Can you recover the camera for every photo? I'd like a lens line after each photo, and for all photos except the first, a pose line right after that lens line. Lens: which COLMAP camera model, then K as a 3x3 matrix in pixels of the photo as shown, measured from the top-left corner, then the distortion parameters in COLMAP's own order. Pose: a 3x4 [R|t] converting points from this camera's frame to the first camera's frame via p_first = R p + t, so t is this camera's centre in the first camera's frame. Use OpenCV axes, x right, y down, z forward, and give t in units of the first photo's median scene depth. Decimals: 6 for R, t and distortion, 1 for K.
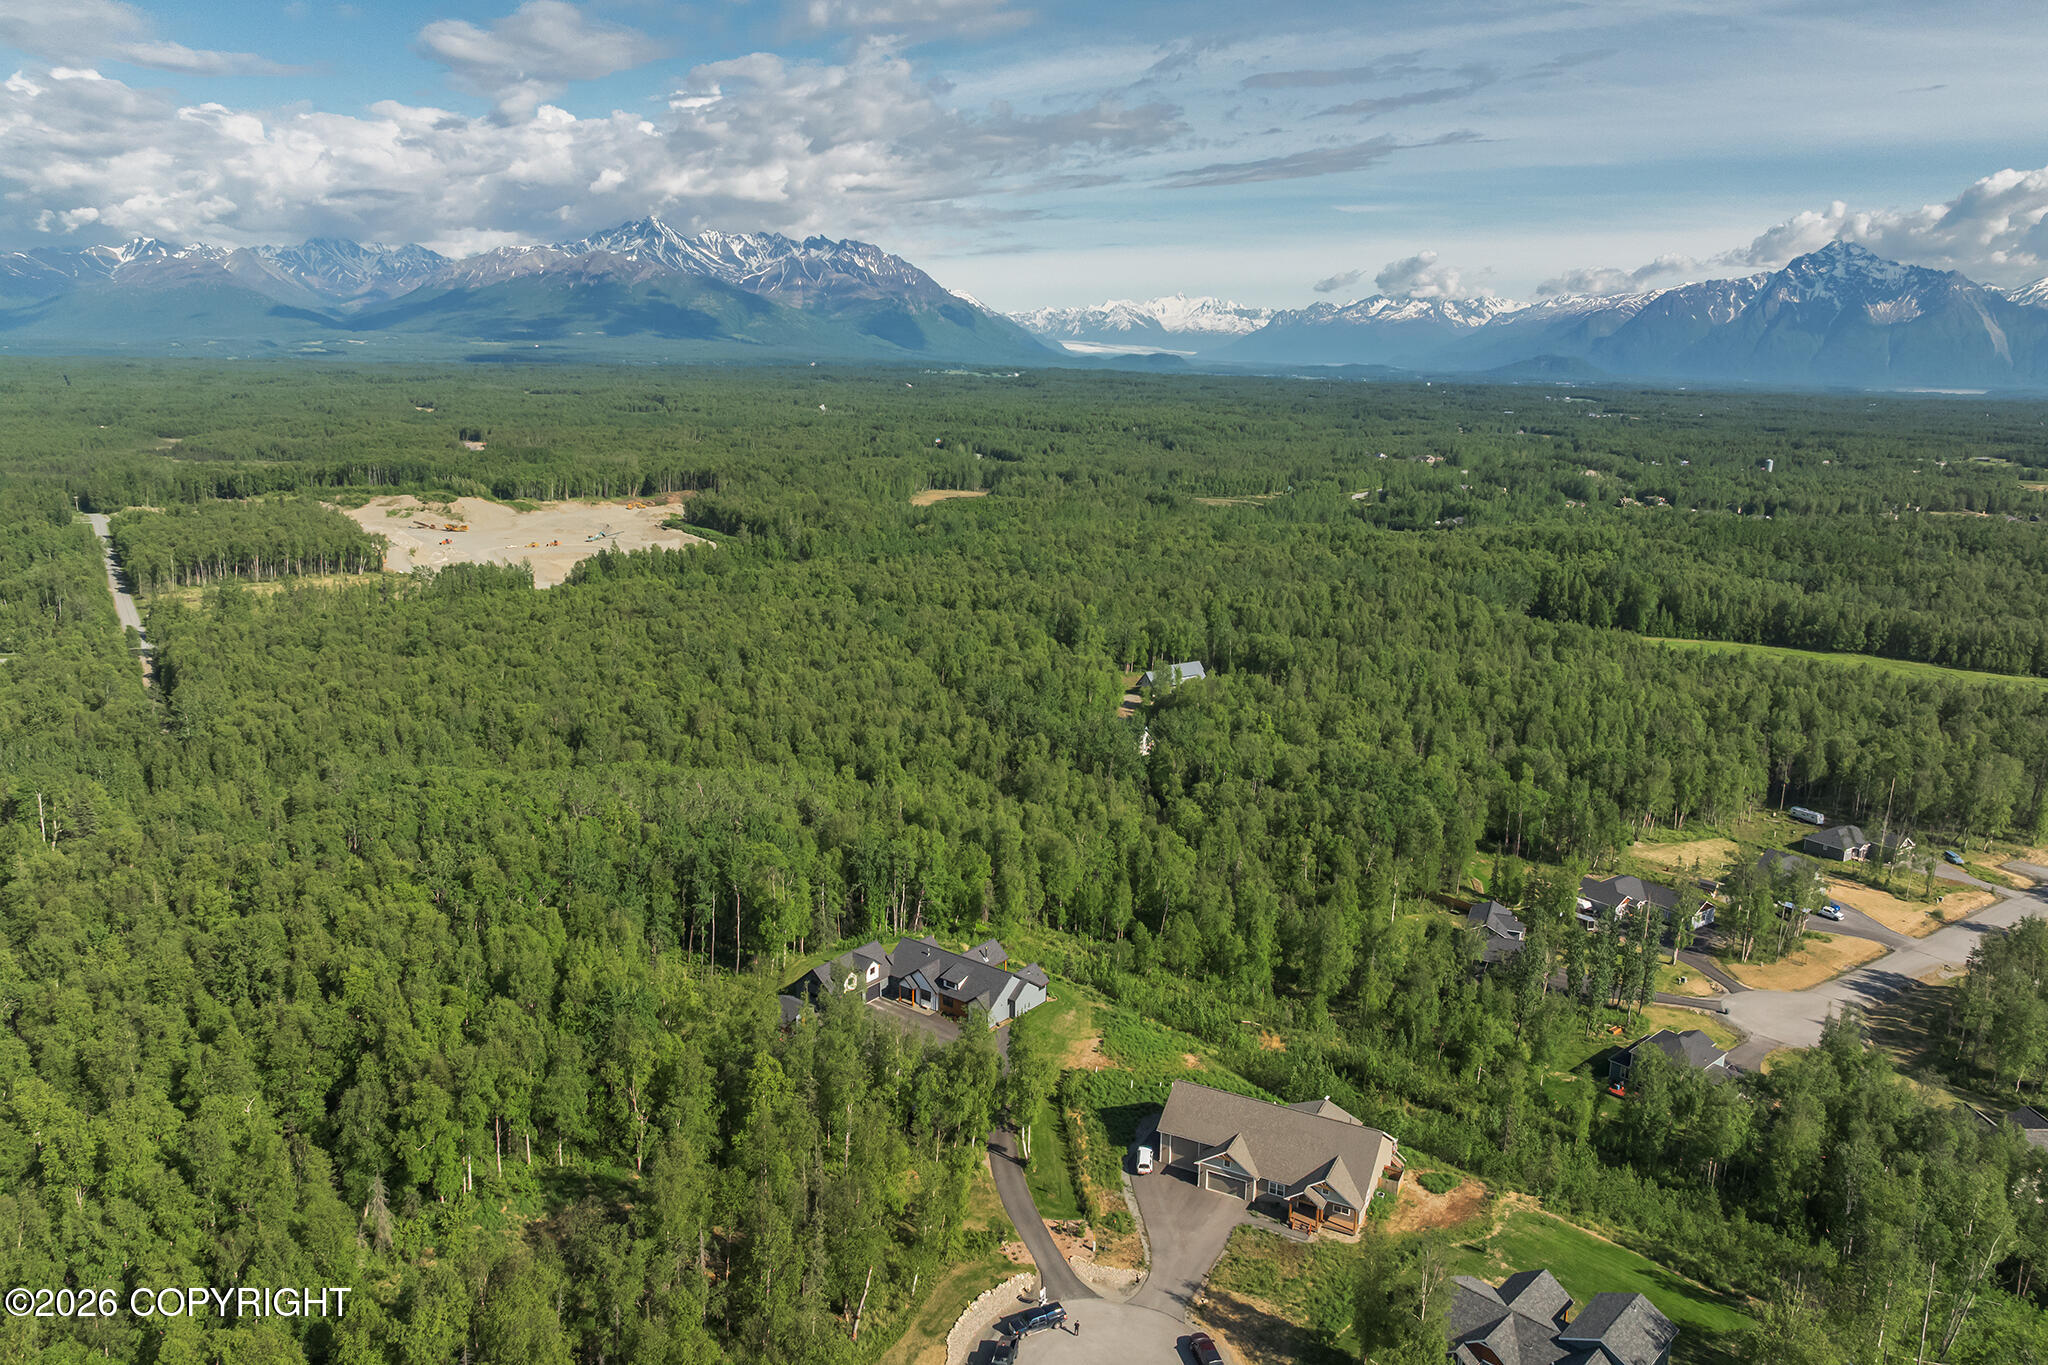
lens RADIAL K [[1447.9, 0, 1031.8], [0, 1447.9, 666.1], [0, 0, 1]] dist [-0.042669, 0.010571]
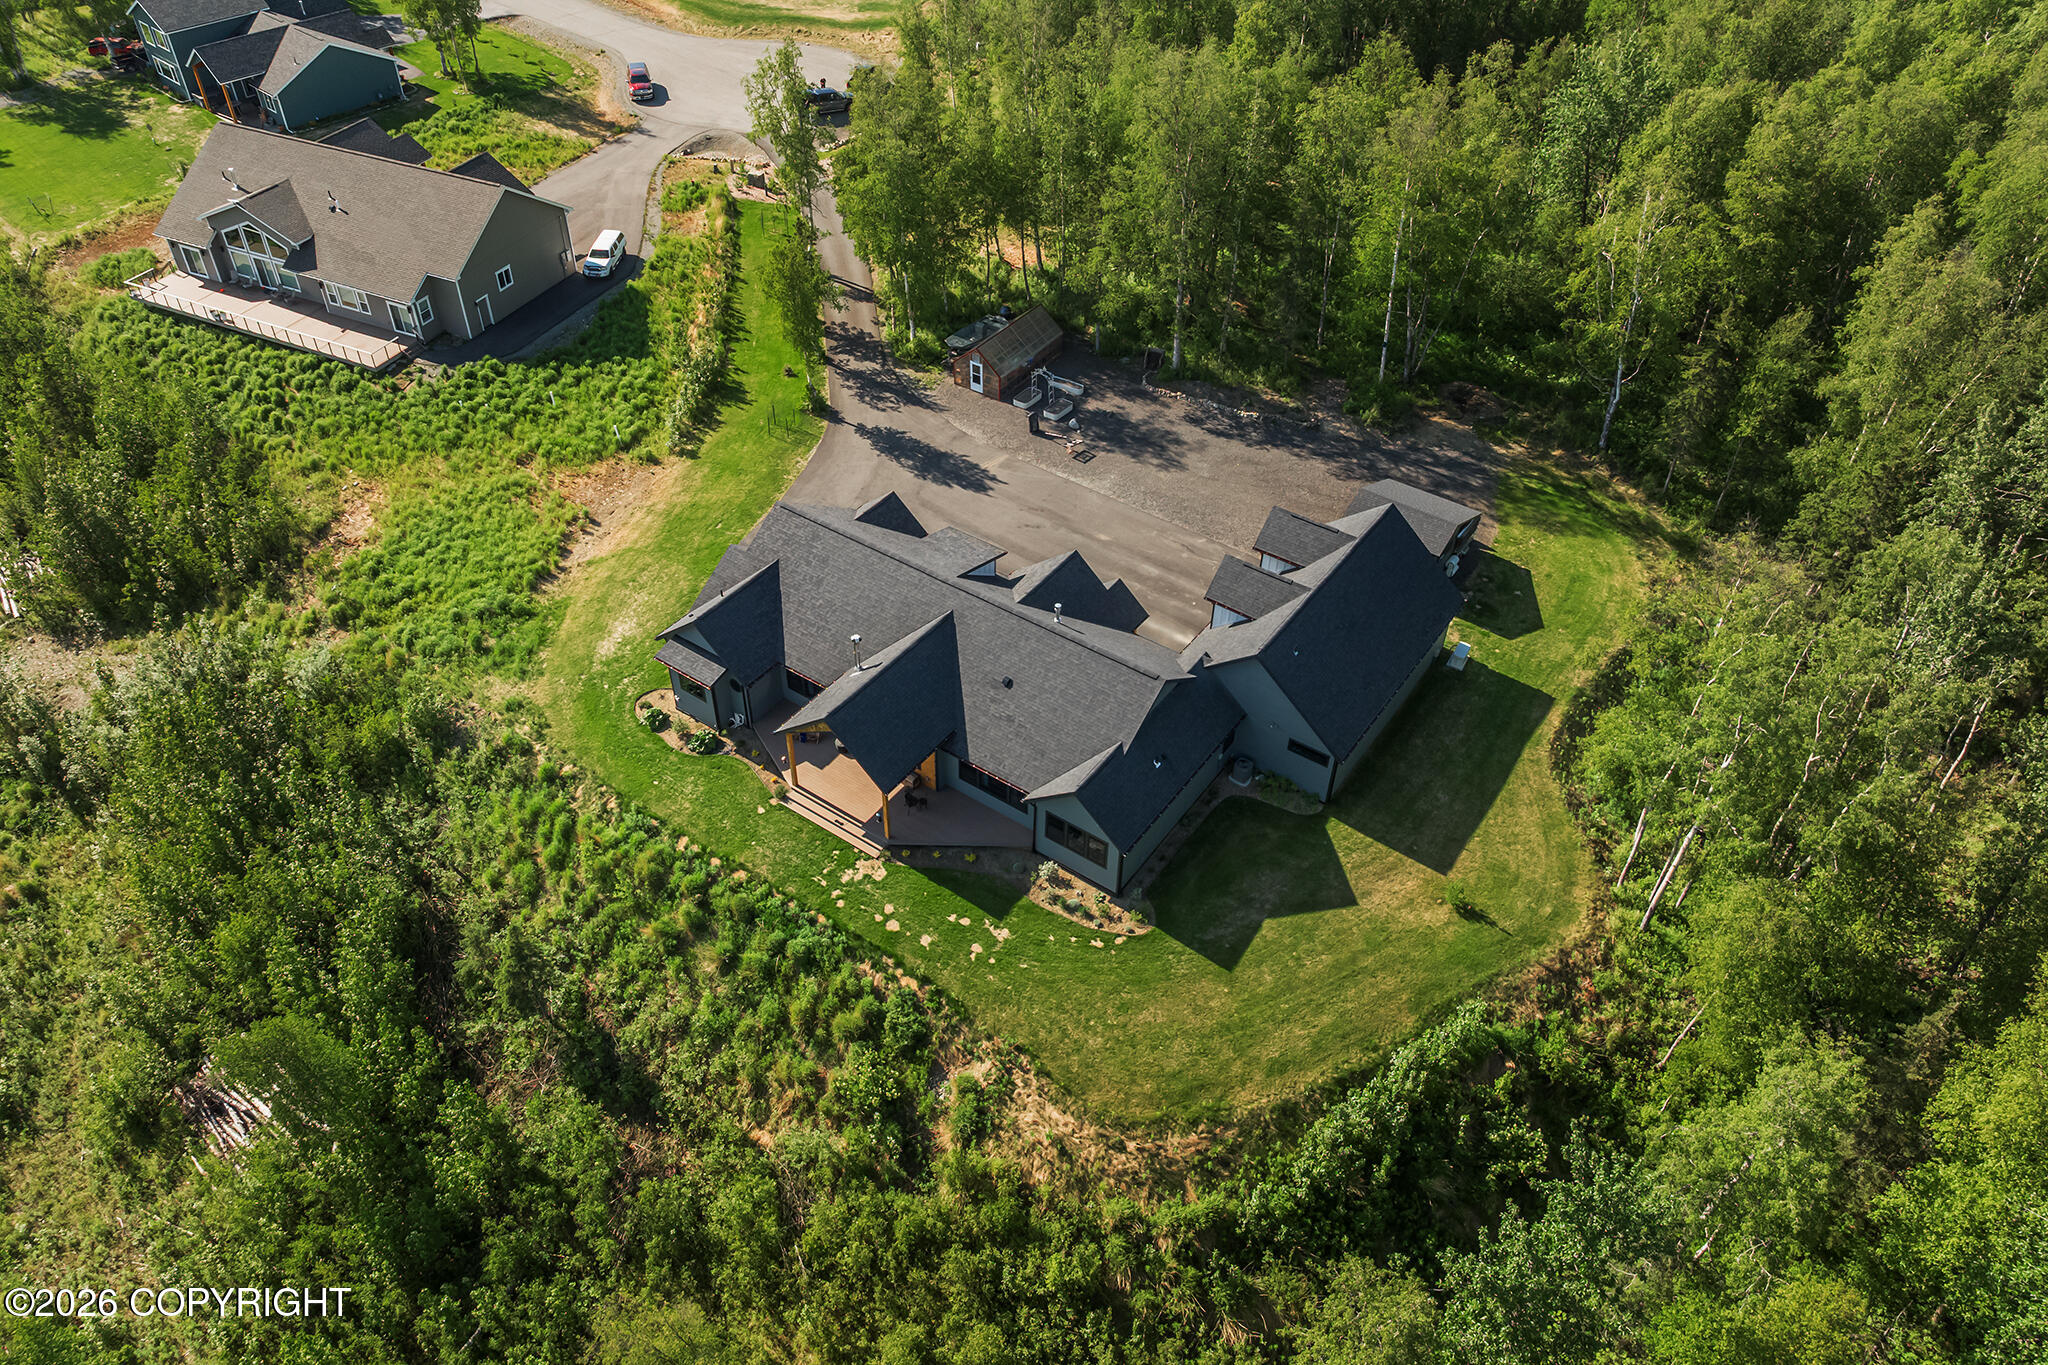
lens RADIAL K [[1447.9, 0, 1023.6], [0, 1447.9, 656.7], [0, 0, 1]] dist [-0.042669, 0.010571]
pose [[-0.999099, -0.002809, -0.042347, -0.039061], [-0.035969, 0.585608, 0.809796, -0.022798], [0.022524, 0.810590, -0.585181, 0.871519]]
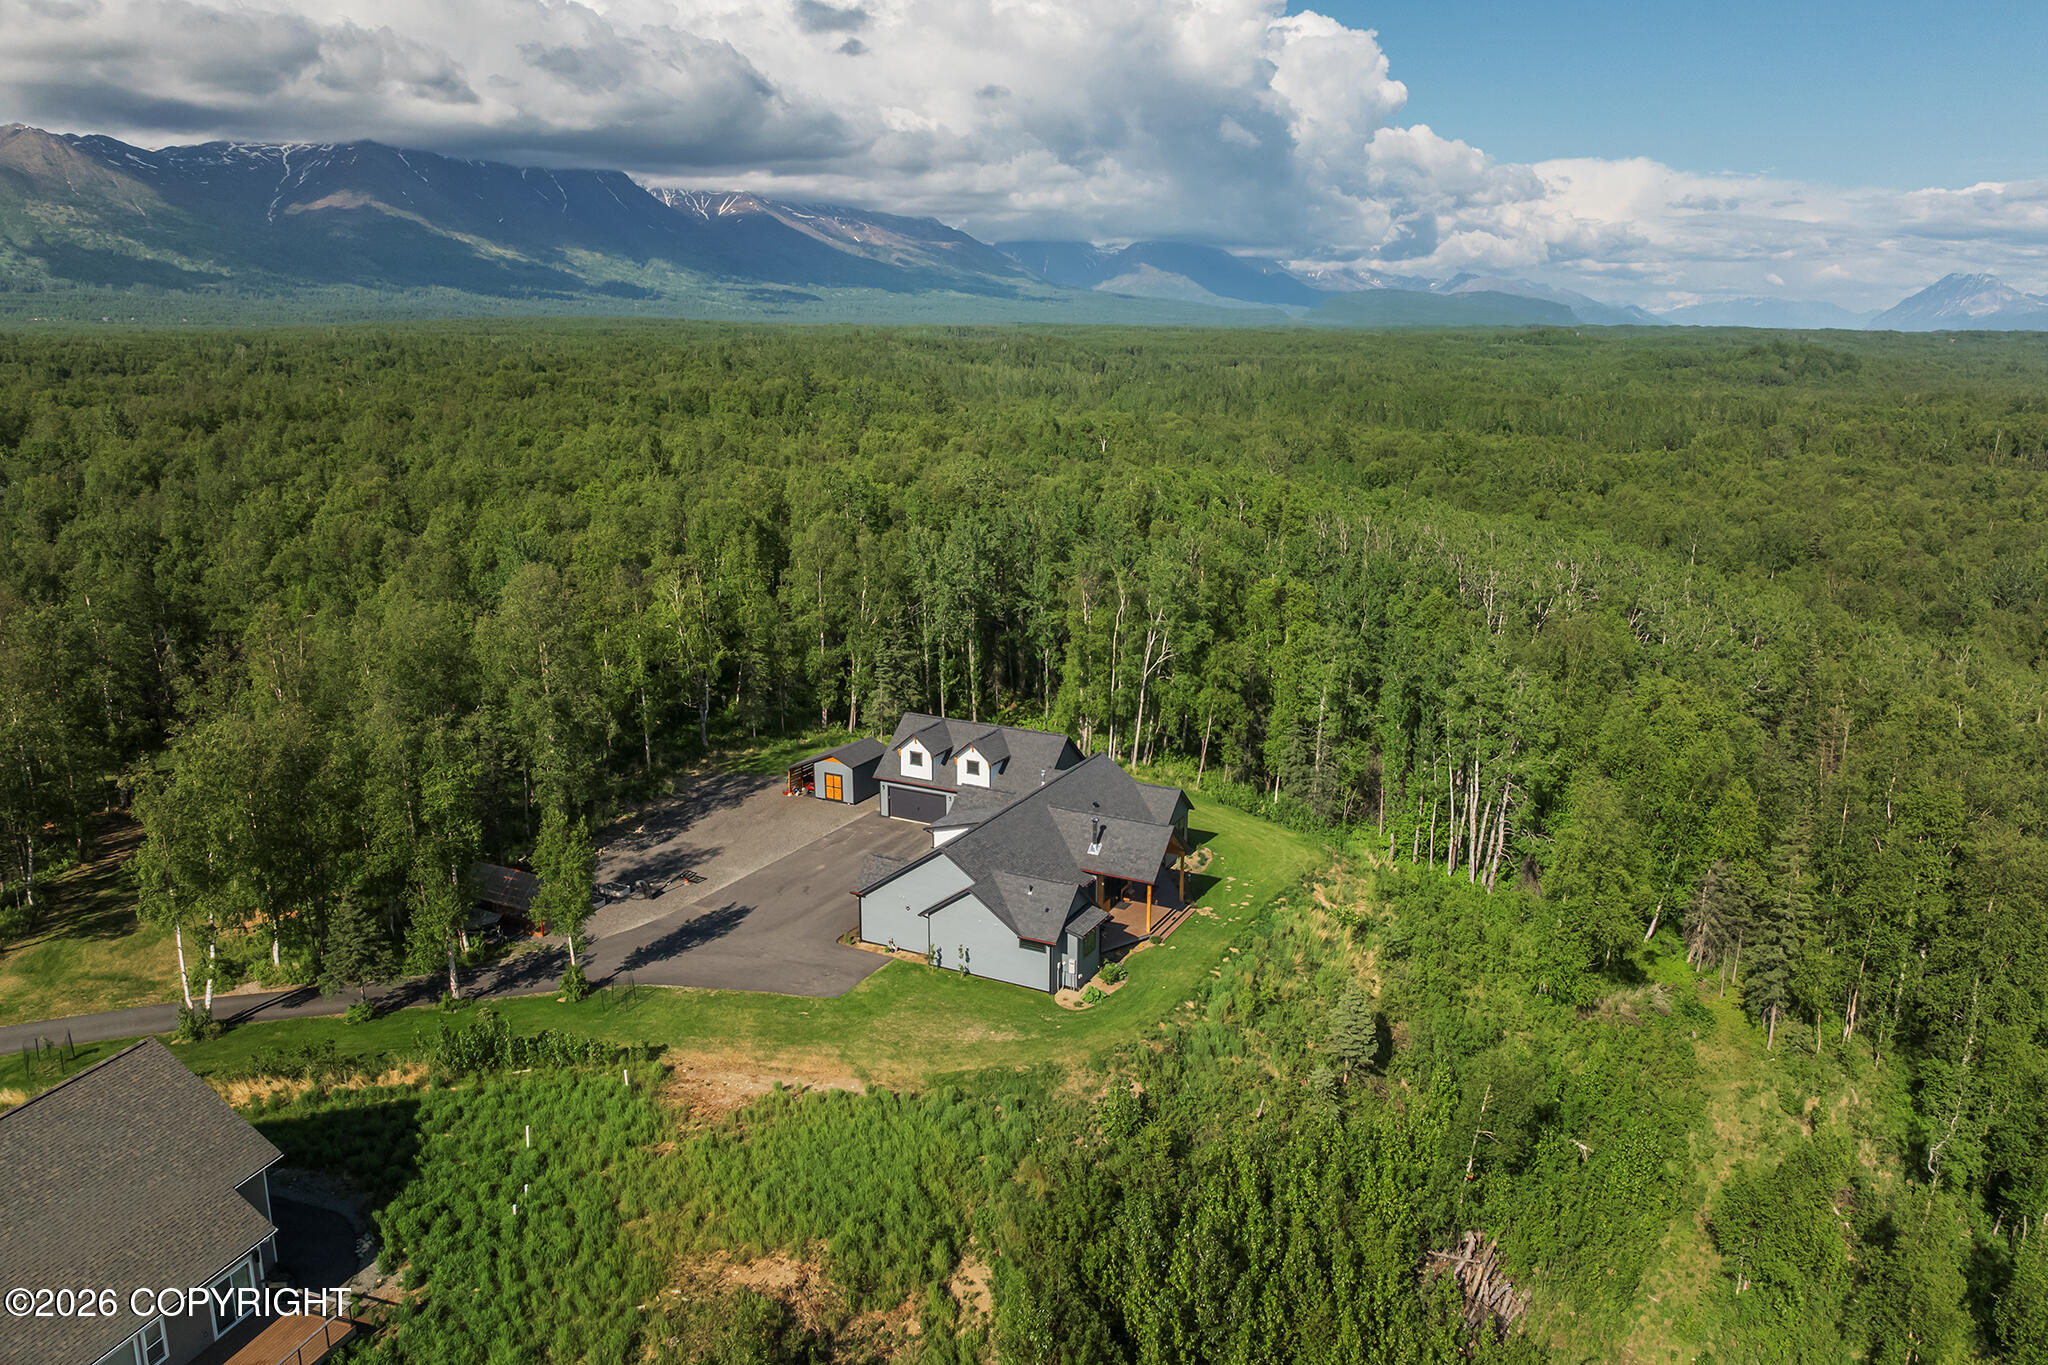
lens RADIAL K [[1447.9, 0, 1017.9], [0, 1447.9, 694.4], [0, 0, 1]] dist [-0.042669, 0.010571]
pose [[0.158620, 0.227819, -0.960697, 0.247515], [-0.218266, 0.957033, 0.190912, 0.069481], [0.962912, 0.179405, 0.201530, 0.668565]]
